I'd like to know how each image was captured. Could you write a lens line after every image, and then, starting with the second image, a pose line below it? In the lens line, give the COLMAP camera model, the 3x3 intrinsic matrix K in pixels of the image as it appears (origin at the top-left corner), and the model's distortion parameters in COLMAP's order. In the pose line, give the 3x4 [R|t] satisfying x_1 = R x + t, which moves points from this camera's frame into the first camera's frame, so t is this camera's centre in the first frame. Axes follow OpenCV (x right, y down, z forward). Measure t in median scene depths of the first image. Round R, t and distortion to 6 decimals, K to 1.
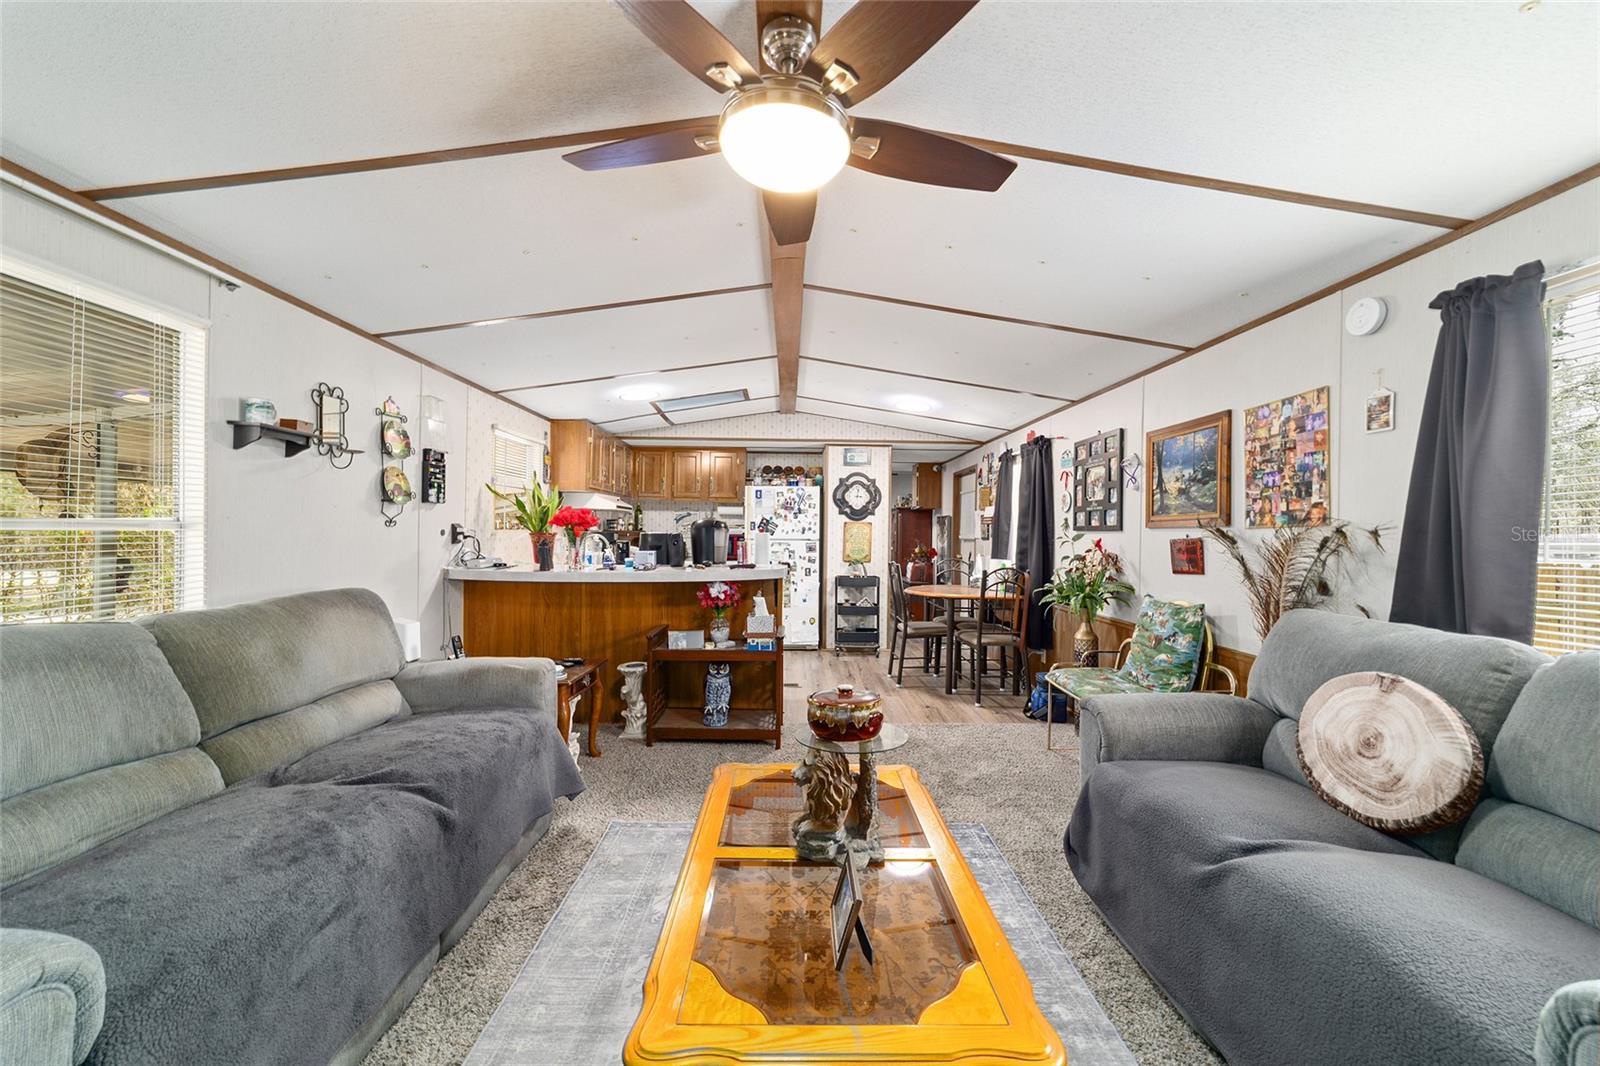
lens RADIAL K [[613.9, 0, 796.8], [0, 613.9, 529.2], [0, 0, 1]] dist [-0.018750, 0.008298]
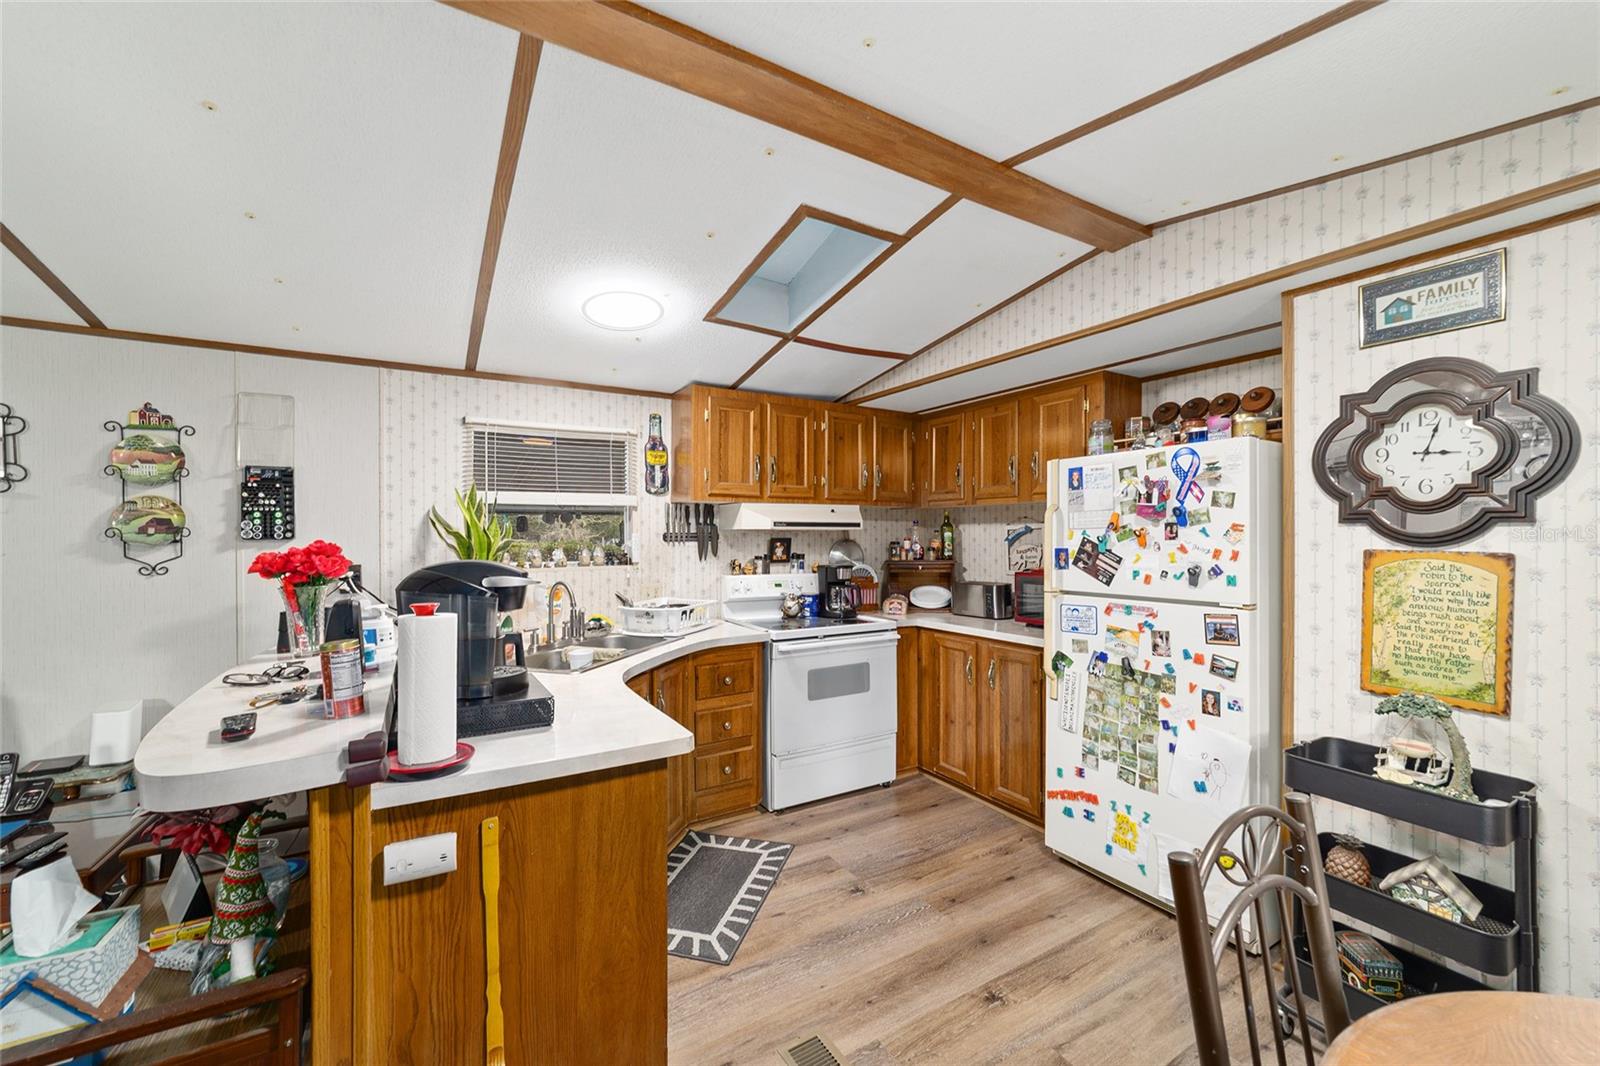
lens RADIAL K [[627.3, 0, 796.6], [0, 627.3, 536.4], [0, 0, 1]] dist [-0.021341, 0.008026]
pose [[0.498732, -0.011627, -0.866679, 0.350592], [0.011087, 0.999914, -0.007035, -0.034196], [0.866686, -0.006100, 0.498817, 1.156900]]
